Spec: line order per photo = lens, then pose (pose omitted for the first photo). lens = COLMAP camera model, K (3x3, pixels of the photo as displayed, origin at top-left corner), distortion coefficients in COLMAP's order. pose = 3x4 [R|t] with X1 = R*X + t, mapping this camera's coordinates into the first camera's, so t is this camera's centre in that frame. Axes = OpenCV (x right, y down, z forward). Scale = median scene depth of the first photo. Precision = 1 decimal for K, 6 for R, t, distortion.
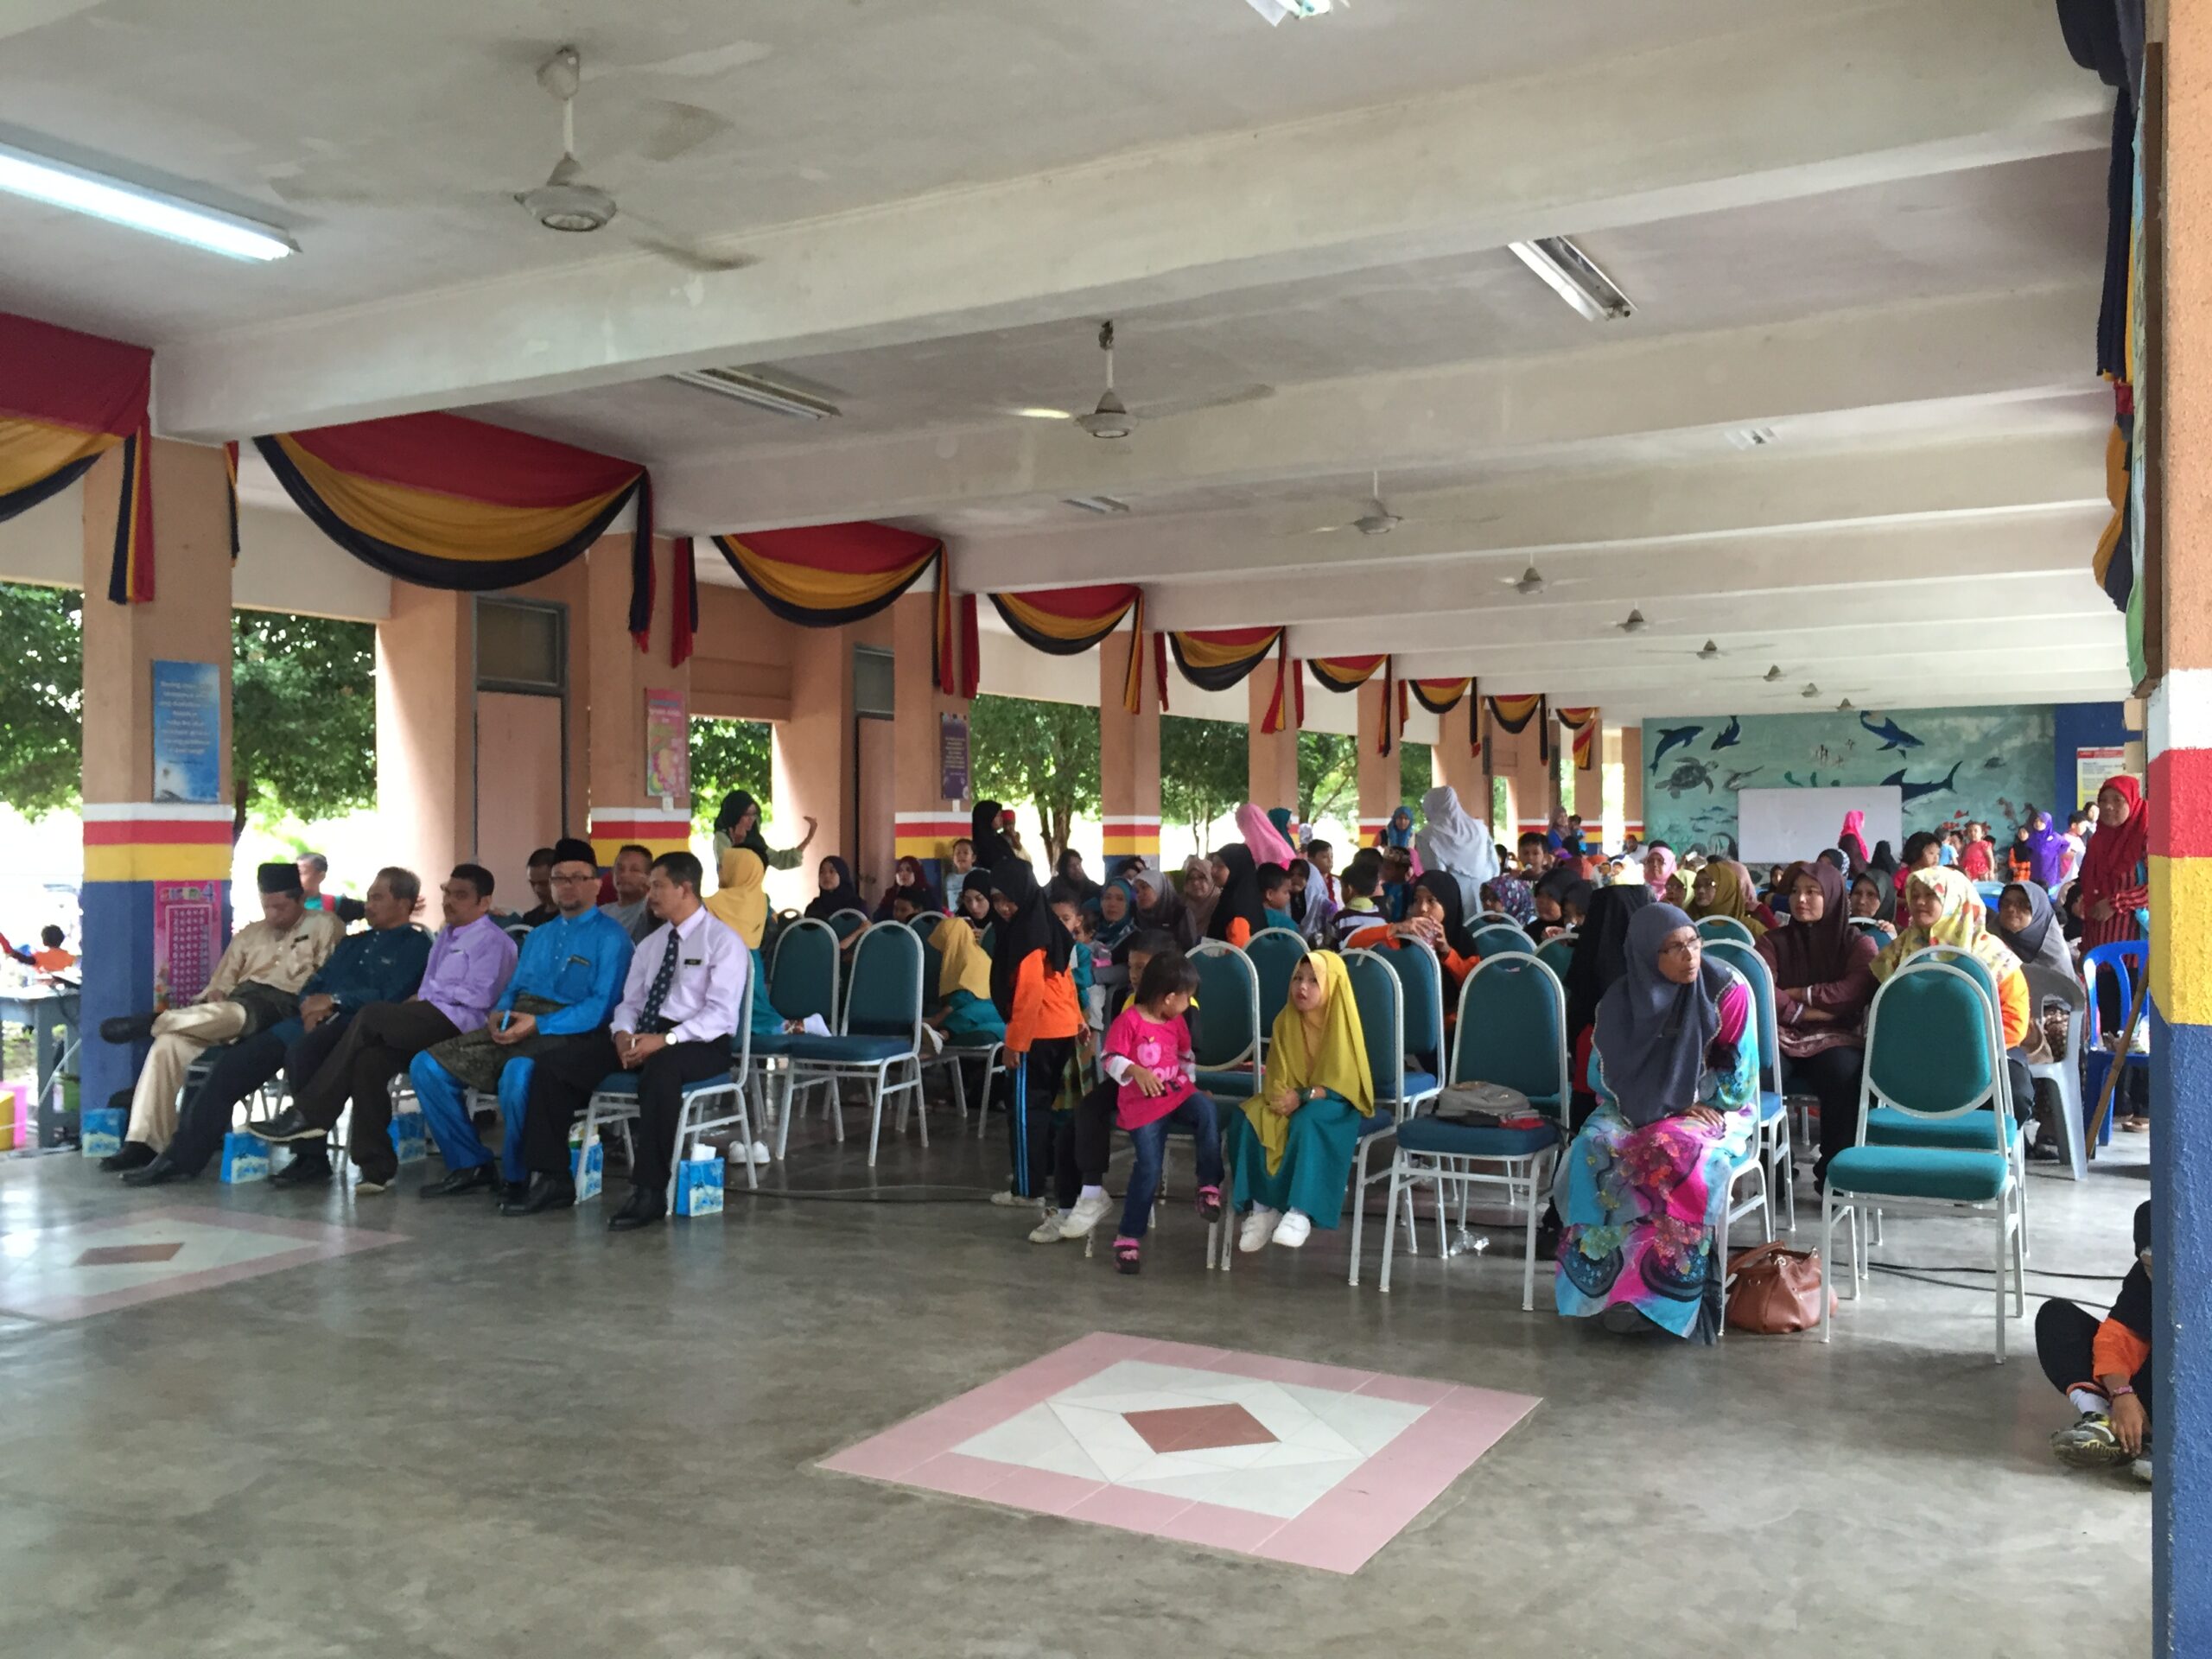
lens RADIAL K [[1870.9, 0, 1096.5], [0, 1870.9, 823.6], [0, 0, 1]] dist [0.049435, -0.080072]
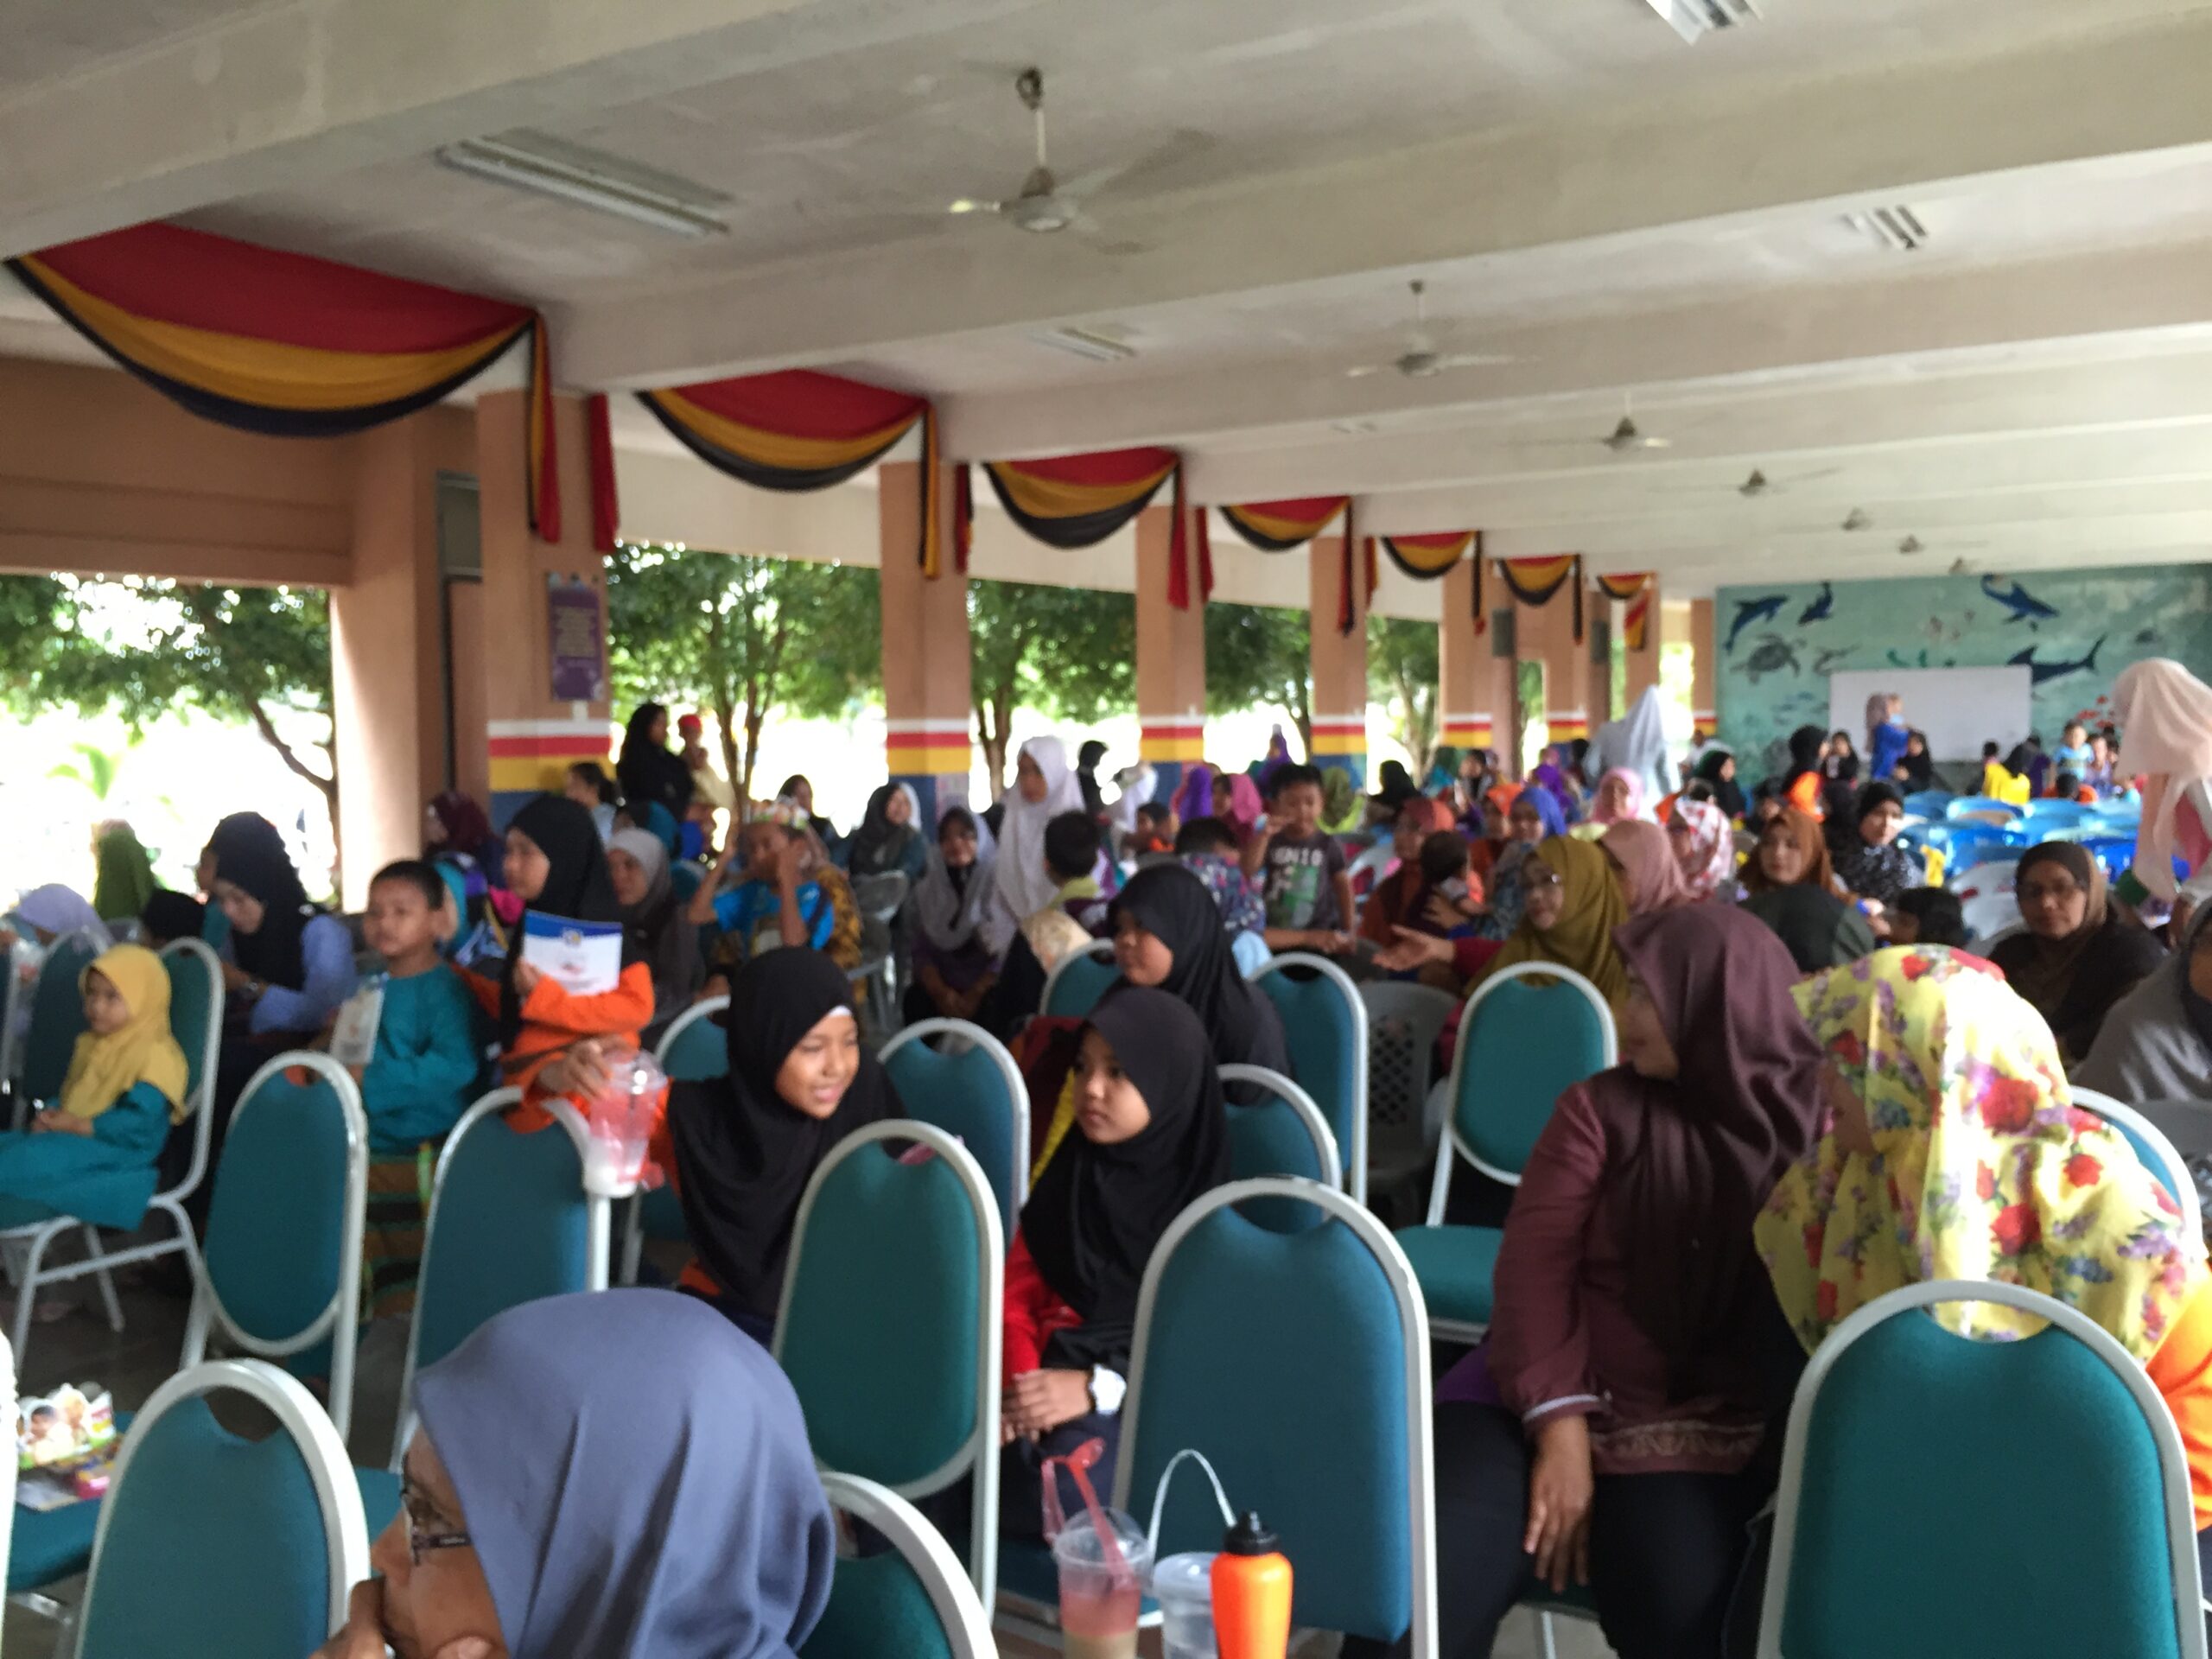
lens RADIAL K [[1870.9, 0, 1117.9], [0, 1870.9, 835.5], [0, 0, 1]] dist [0.049435, -0.080072]
pose [[0.998612, -0.004677, -0.052466, 0.077999], [0.008135, 0.997794, 0.065892, -0.003870], [0.052042, -0.066227, 0.996446, 0.166450]]
